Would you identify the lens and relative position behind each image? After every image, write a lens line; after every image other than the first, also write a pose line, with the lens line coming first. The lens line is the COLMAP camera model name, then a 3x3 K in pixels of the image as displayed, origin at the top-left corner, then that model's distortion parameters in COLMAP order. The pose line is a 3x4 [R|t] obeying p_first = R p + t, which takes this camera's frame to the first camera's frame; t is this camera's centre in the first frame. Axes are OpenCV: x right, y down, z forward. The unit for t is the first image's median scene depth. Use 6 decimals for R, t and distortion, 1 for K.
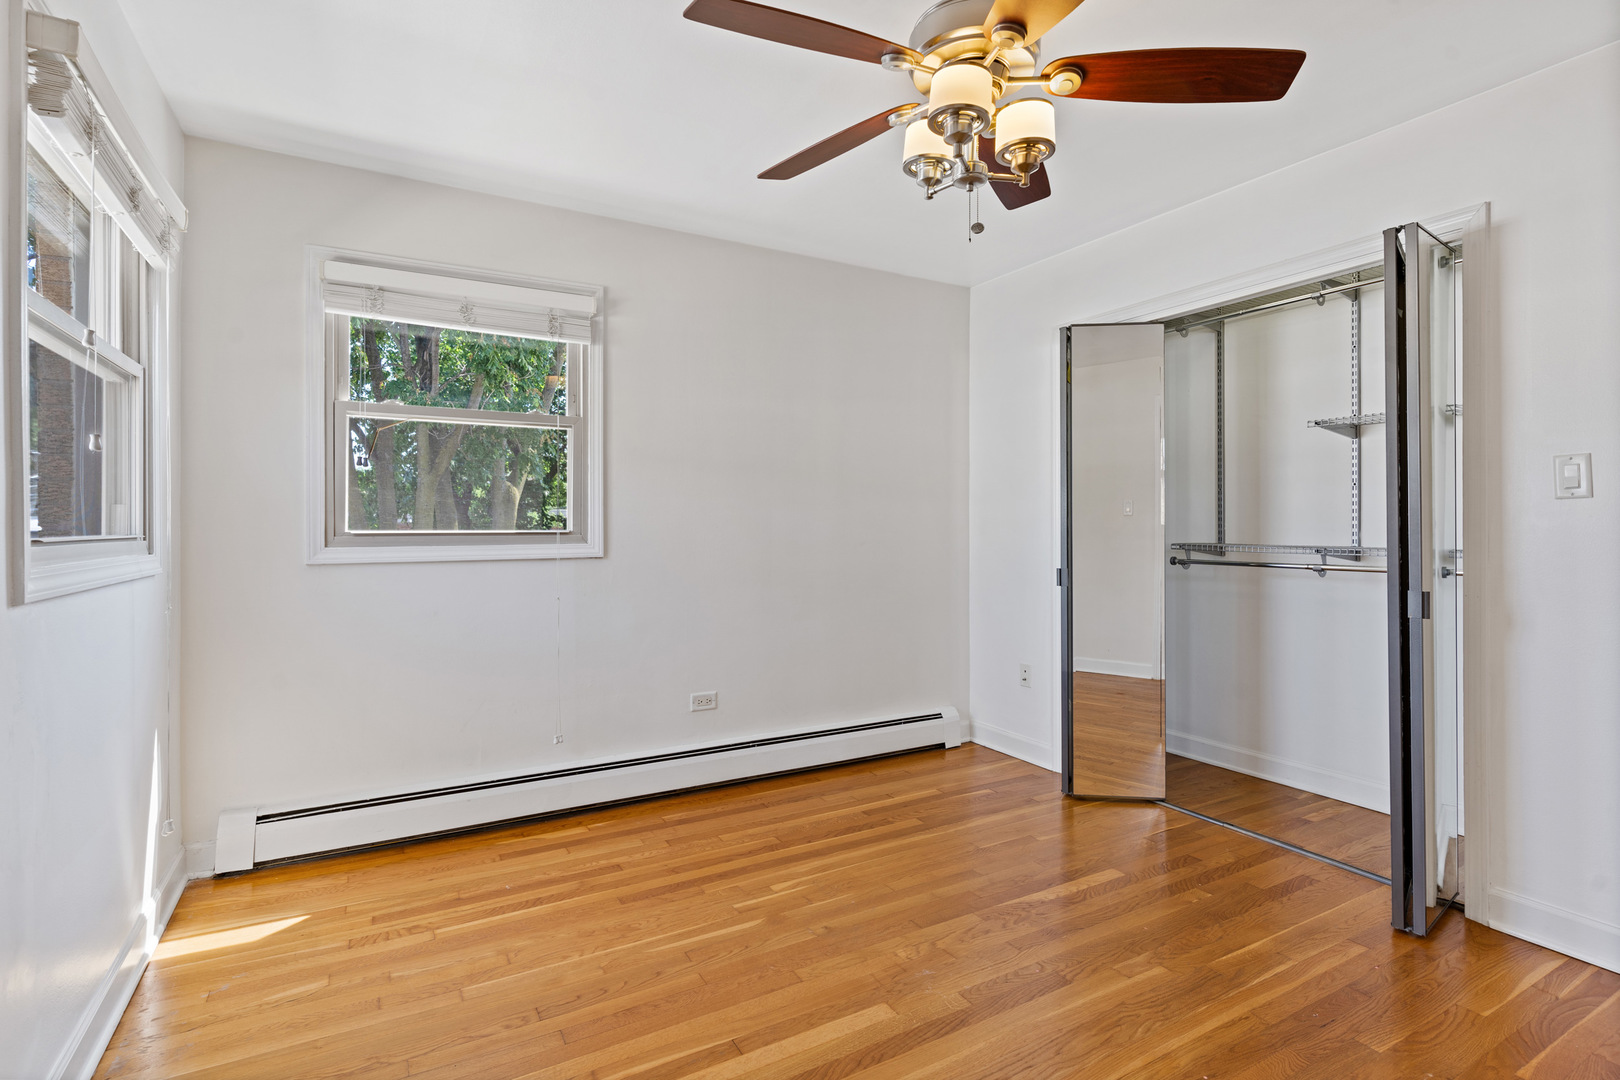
lens RADIAL K [[781.5, 0, 804.0], [0, 781.5, 519.2], [0, 0, 1]] dist [0.001949, 0.000252]
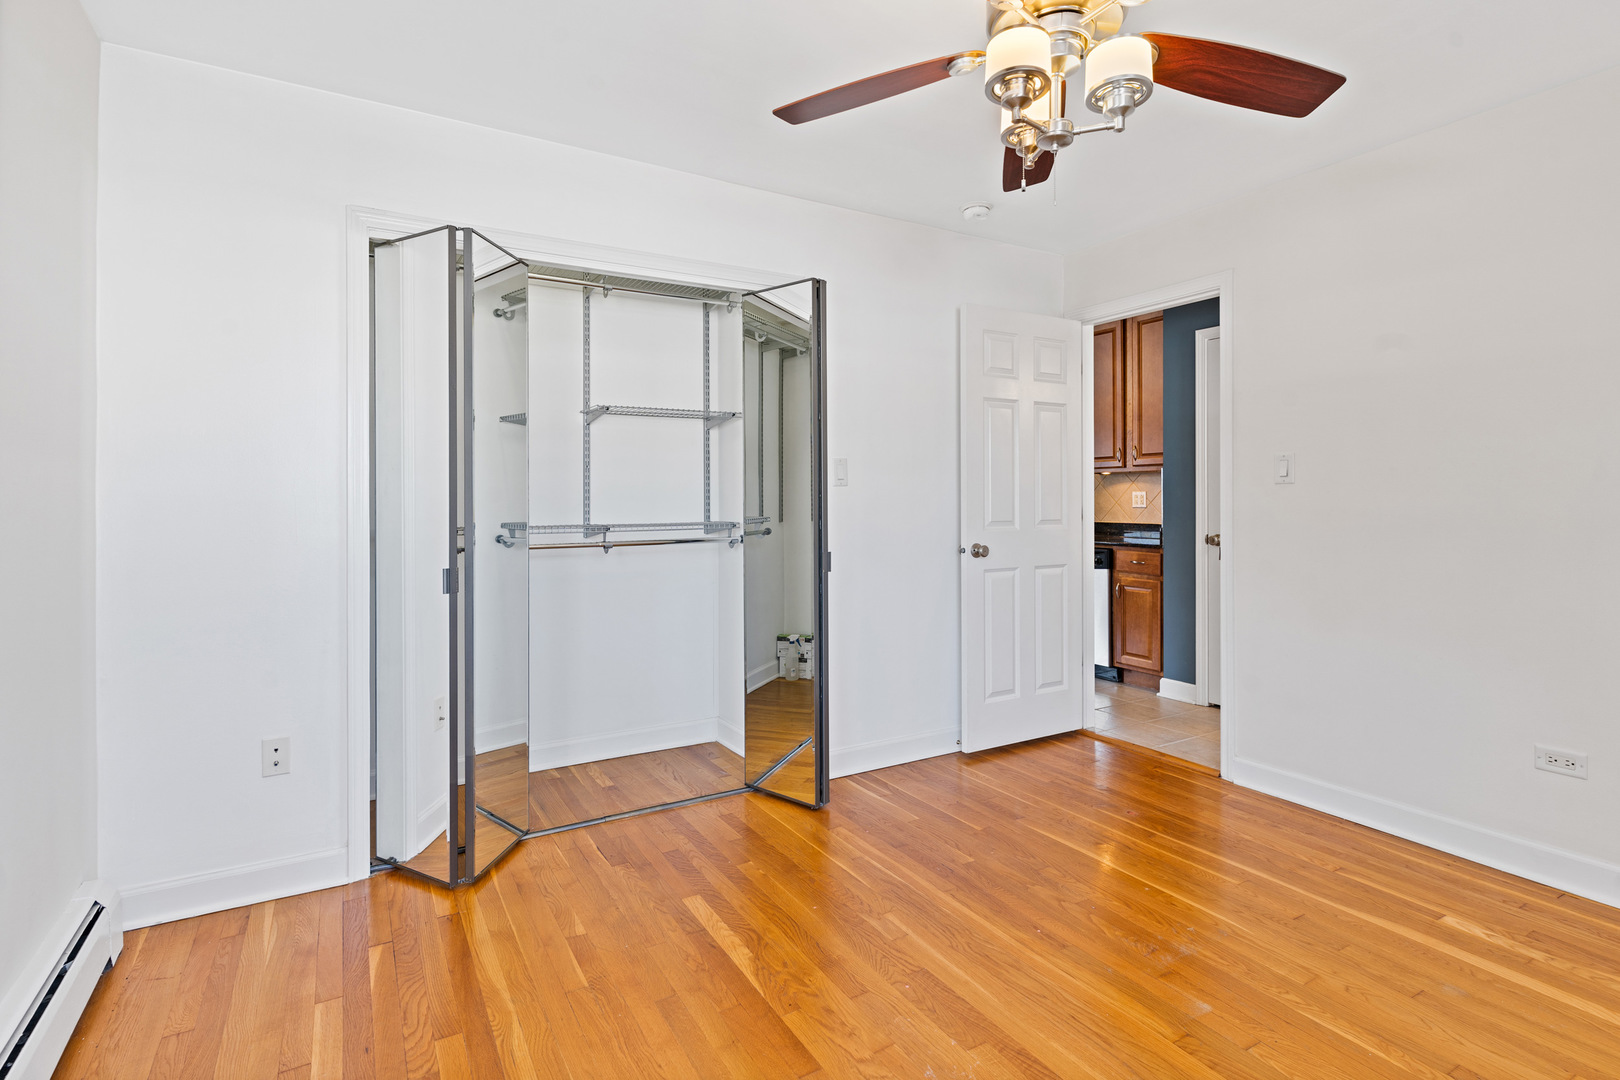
lens RADIAL K [[798.4, 0, 811.7], [0, 798.4, 499.8], [0, 0, 1]] dist [0.001347, 0.000500]
pose [[-0.017042, -0.000799, 0.999854, -0.459183], [0.001134, 0.999999, 0.000818, 0.001750], [-0.999854, 0.001148, -0.017041, 0.806560]]
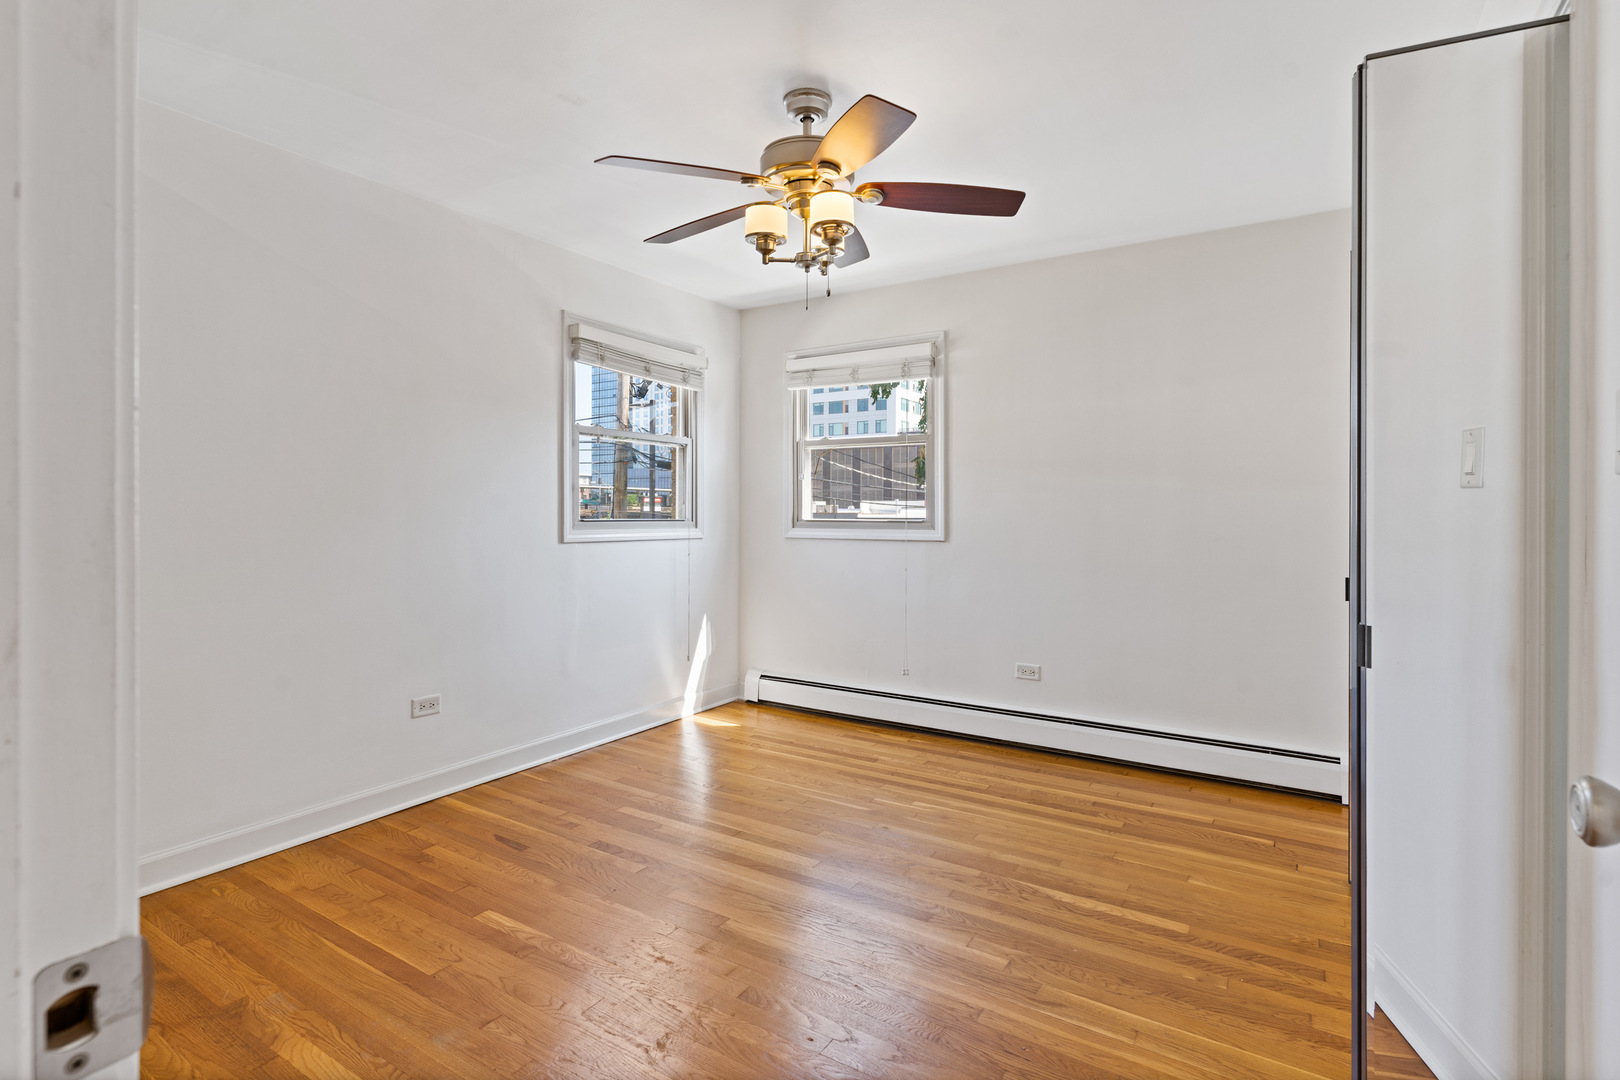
lens RADIAL K [[783.3, 0, 811.0], [0, 783.3, 514.5], [0, 0, 1]] dist [0.002056, 0.000677]
pose [[0.470299, 0.004045, -0.882498, 0.878871], [-0.000056, 0.999990, 0.004553, -0.001390], [0.882507, -0.002092, 0.470294, 0.223311]]
